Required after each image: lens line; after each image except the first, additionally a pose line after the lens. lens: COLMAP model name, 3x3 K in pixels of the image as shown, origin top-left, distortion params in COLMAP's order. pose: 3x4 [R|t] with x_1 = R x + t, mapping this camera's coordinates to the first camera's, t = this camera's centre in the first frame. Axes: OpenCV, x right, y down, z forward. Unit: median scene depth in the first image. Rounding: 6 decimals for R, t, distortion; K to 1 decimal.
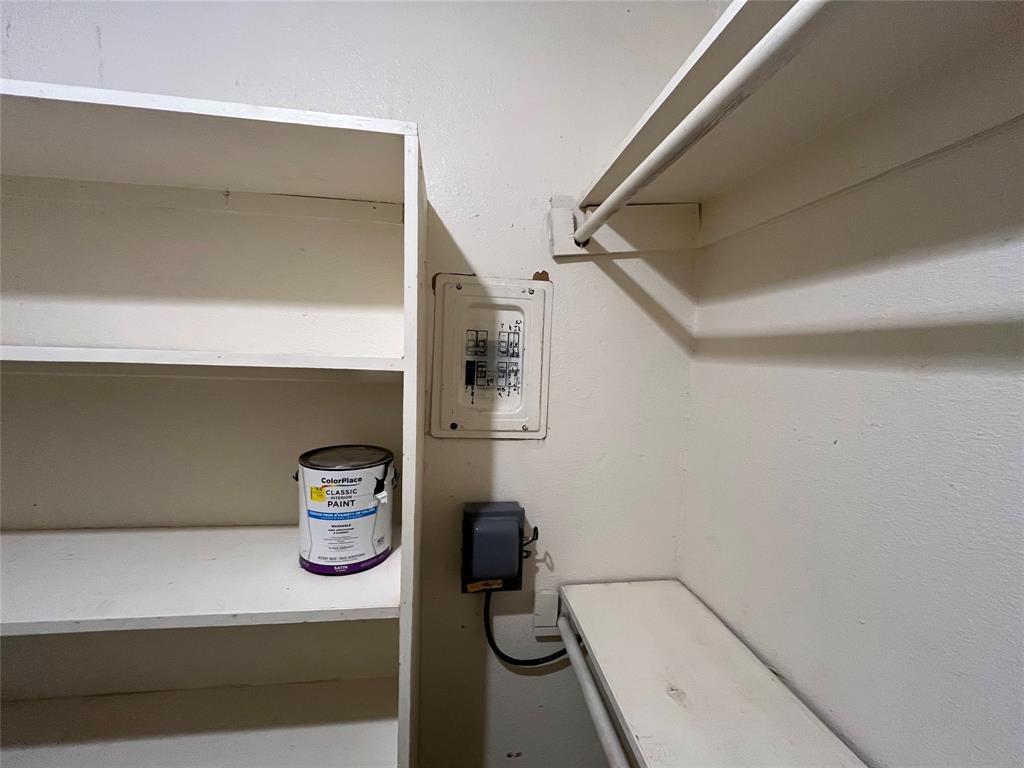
lens RADIAL K [[415.5, 0, 512.2], [0, 415.5, 387.3], [0, 0, 1]] dist [-0.003360, 0.000323]
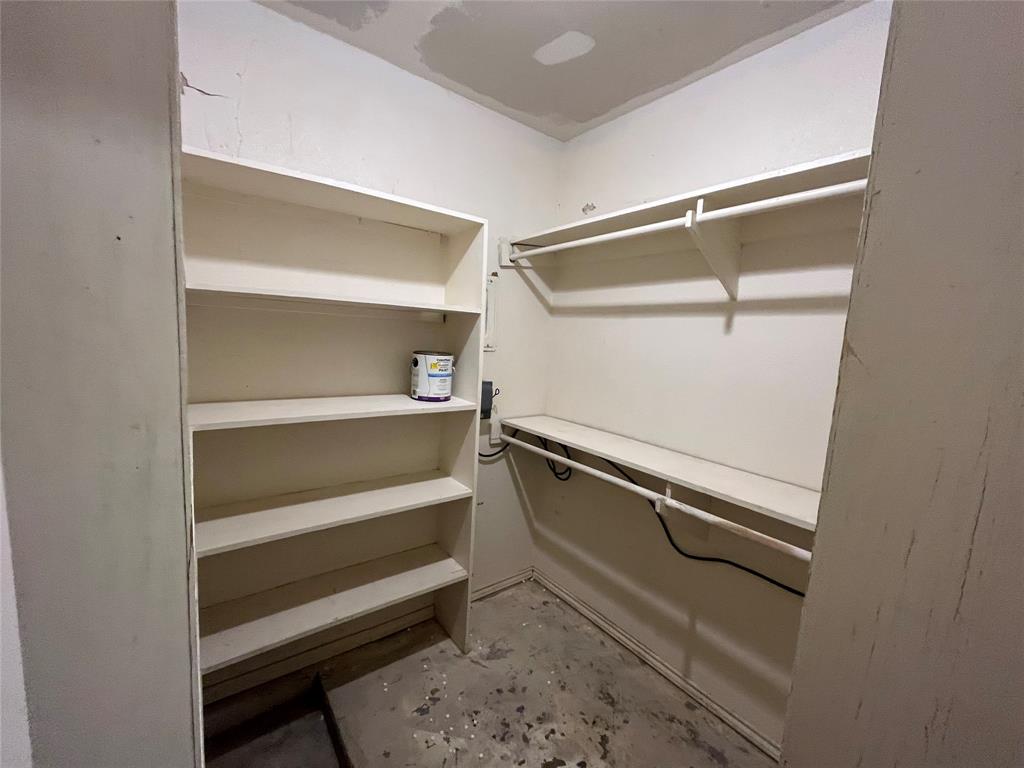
lens RADIAL K [[415.5, 0, 510.8], [0, 415.5, 383.6], [0, 0, 1]] dist [-0.003360, 0.000323]
pose [[0.869407, -0.042599, 0.492257, -0.943812], [0.010780, 0.997675, 0.067297, 0.153486], [-0.493980, -0.053202, 0.867844, -0.937038]]
